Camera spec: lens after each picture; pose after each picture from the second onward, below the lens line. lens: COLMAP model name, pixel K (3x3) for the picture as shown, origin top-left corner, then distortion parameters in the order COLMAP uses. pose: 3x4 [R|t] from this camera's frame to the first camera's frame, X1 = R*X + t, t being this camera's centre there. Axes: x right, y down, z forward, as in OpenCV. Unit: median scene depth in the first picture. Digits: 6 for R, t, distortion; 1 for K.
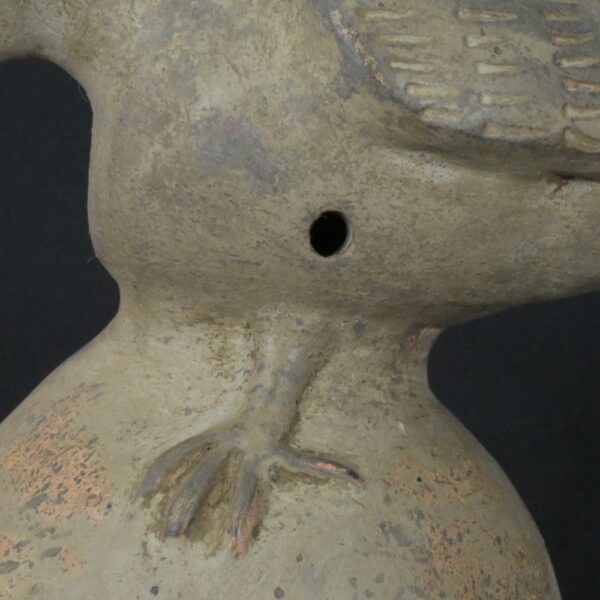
lens RADIAL K [[1929.8, 0, 299.6], [0, 1929.8, 300.3], [0, 0, 1]] dist [0.015204, 0.000000]
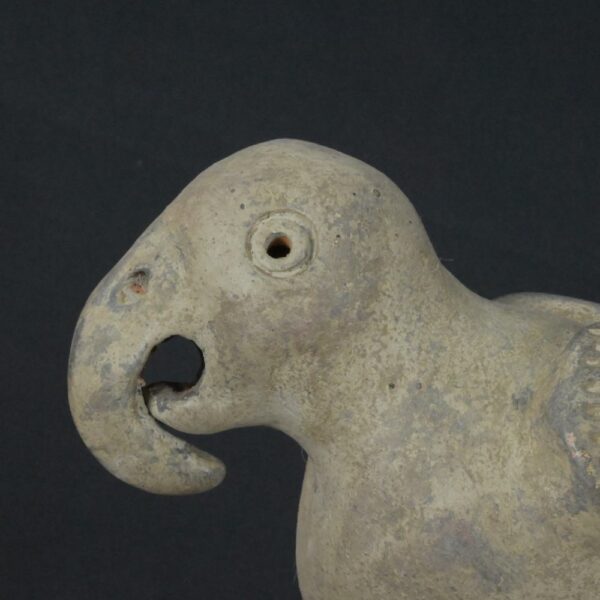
lens RADIAL K [[1929.8, 0, 300.4], [0, 1929.8, 299.7], [0, 0, 1]] dist [0.015204, 0.000000]
pose [[0.997524, 0.068326, 0.016661, -0.150967], [-0.068042, 0.997537, -0.017028, -0.191001], [-0.017783, 0.015852, 0.999716, -0.072915]]
